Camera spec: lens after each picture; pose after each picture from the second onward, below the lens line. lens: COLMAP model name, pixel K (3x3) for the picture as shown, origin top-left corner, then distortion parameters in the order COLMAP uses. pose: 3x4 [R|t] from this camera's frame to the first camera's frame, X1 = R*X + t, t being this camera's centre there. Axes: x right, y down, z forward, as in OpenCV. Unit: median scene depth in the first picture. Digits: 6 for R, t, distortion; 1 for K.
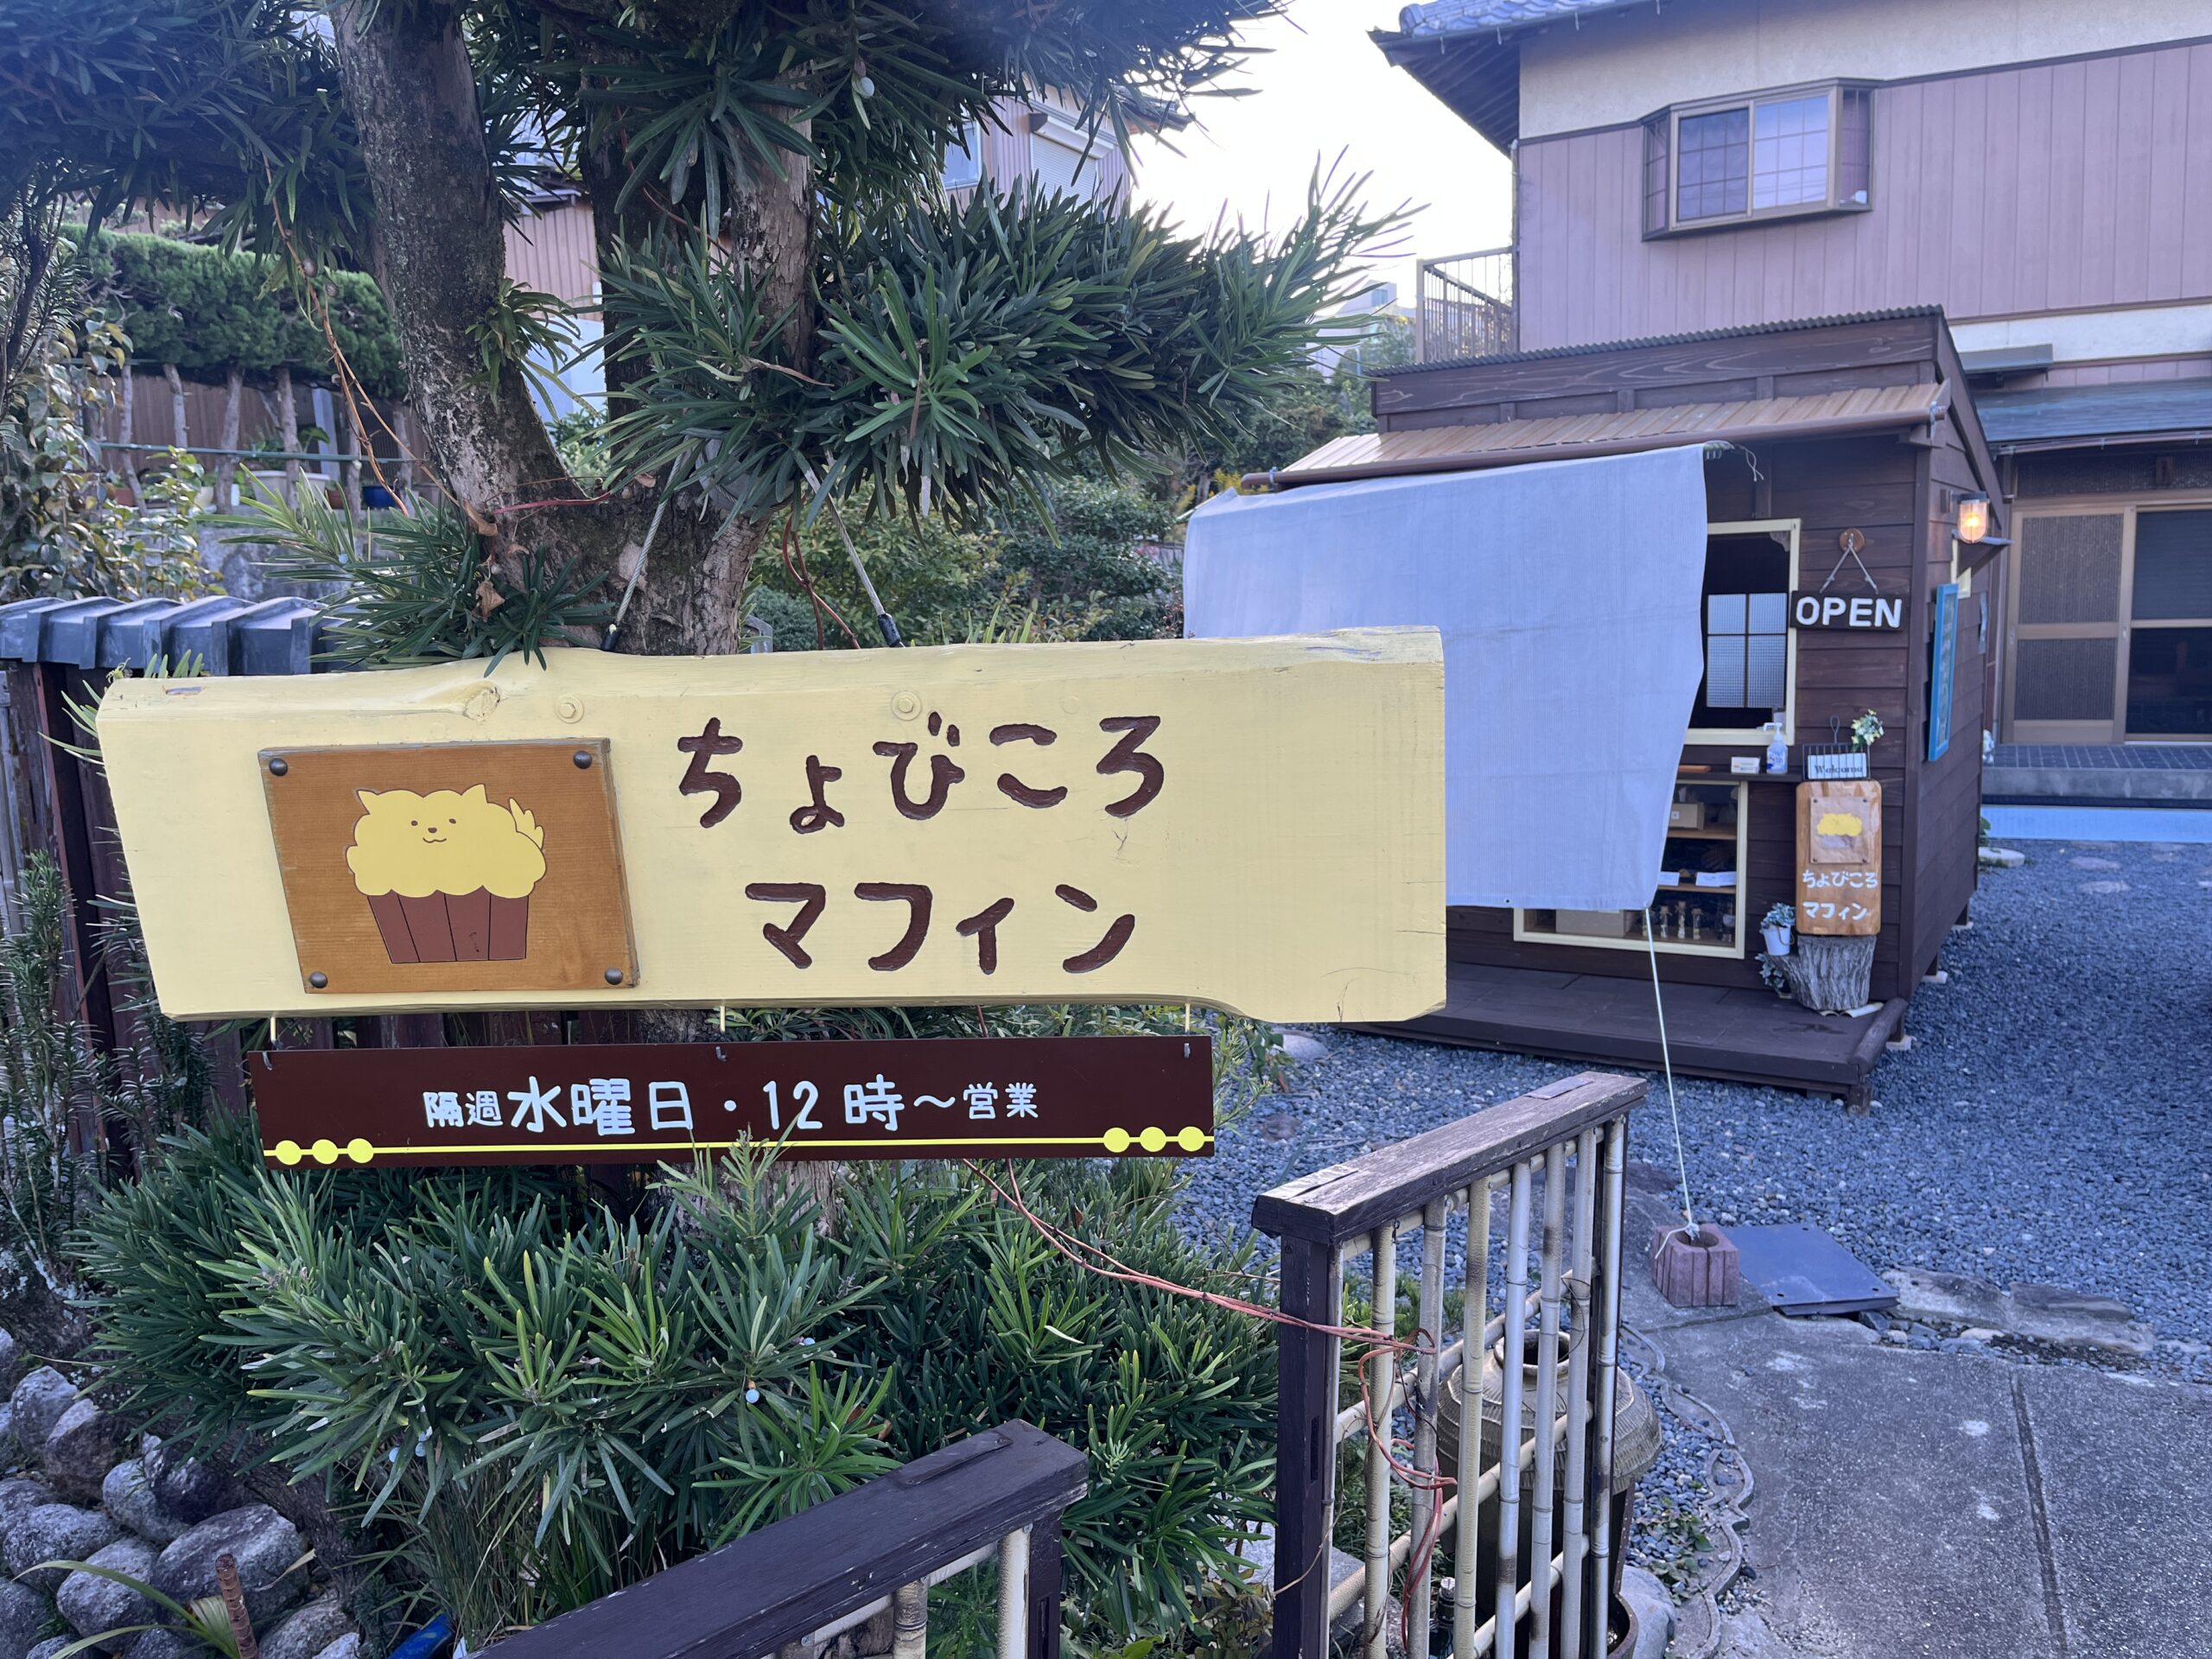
lens RADIAL K [[1680.4, 0, 1112.2], [0, 1680.4, 844.5], [0, 0, 1]] dist [0.047723, -0.051482]
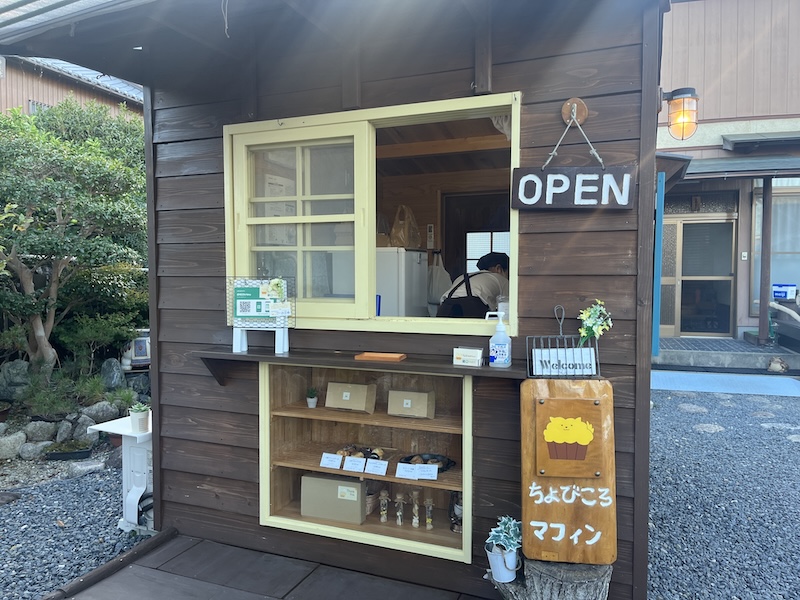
lens RADIAL K [[607.8, 0, 389.7], [0, 607.8, 302.0], [0, 0, 1]] dist [0.047723, -0.051482]
pose [[0.986786, 0.027888, 0.159609, 0.284832], [-0.011173, 0.994443, -0.104681, -0.042488], [-0.161642, 0.101514, 0.981614, 0.693673]]
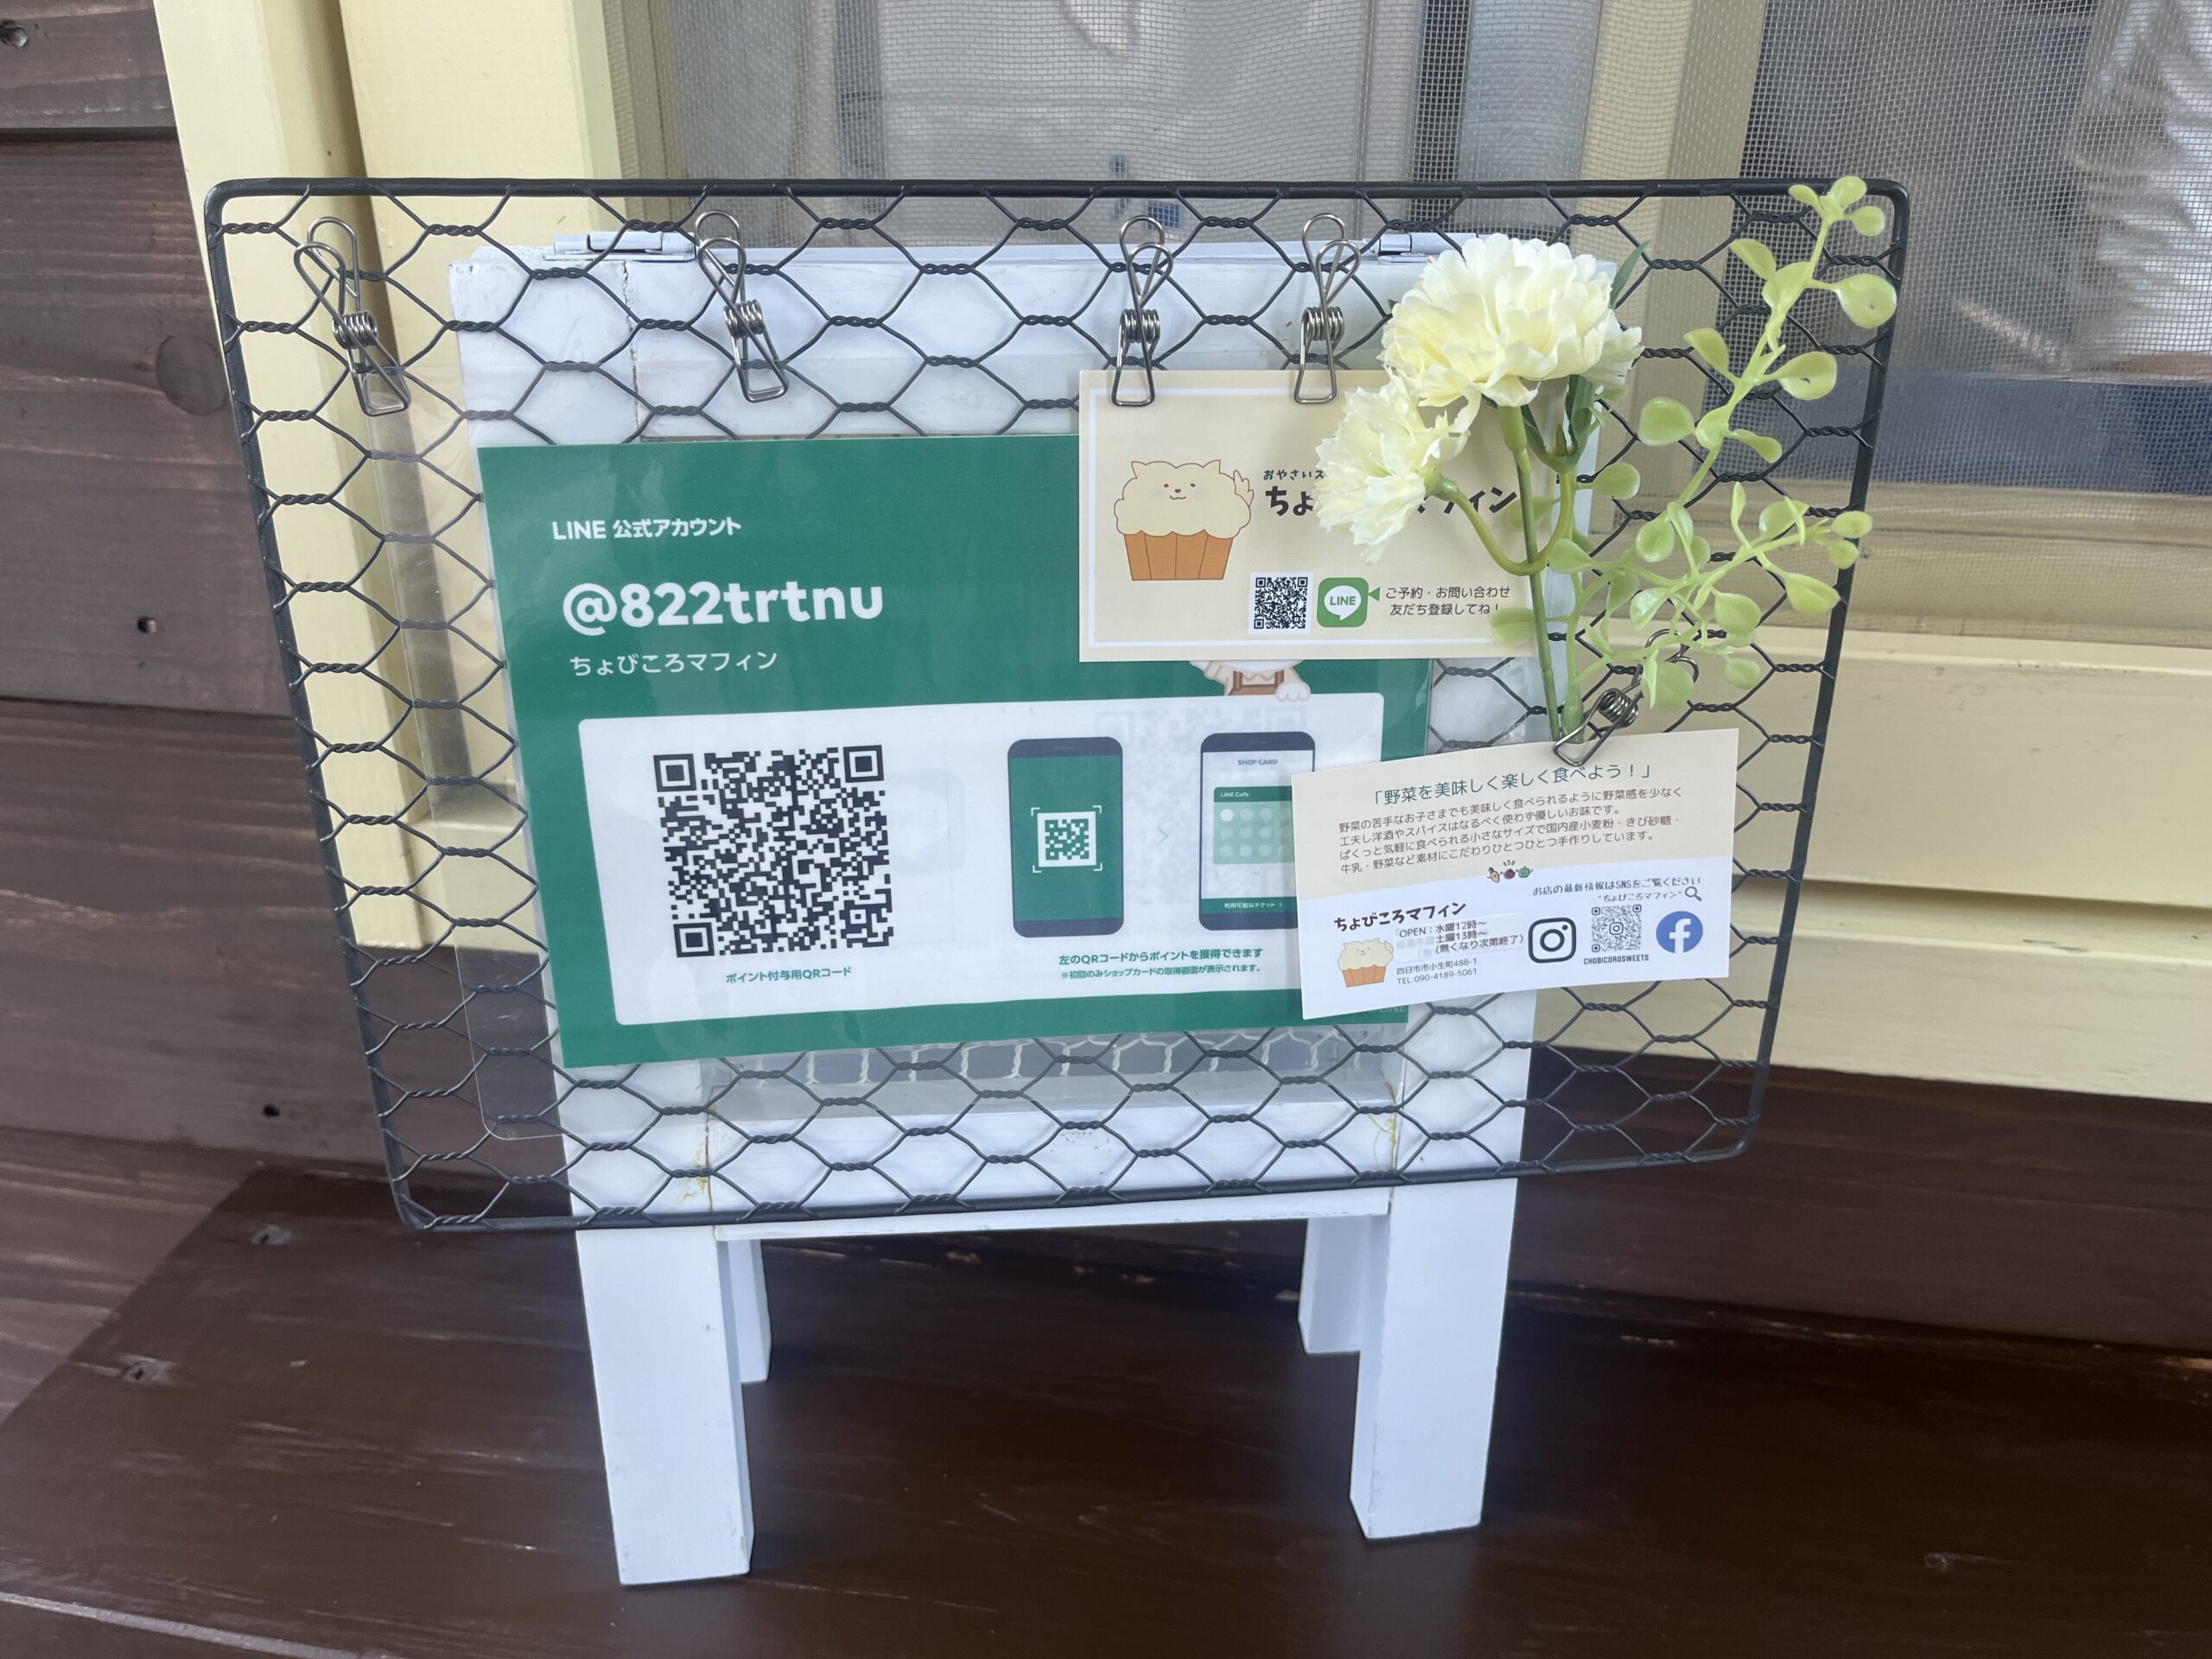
lens RADIAL K [[1680.4, 0, 1120.6], [0, 1680.4, 839.5], [0, 0, 1]] dist [0.047723, -0.051482]
pose [[0.926491, -0.110416, 0.359755, 0.246884], [0.026104, 0.972540, 0.231267, -0.091444], [-0.375412, -0.204875, 0.903932, 1.039883]]
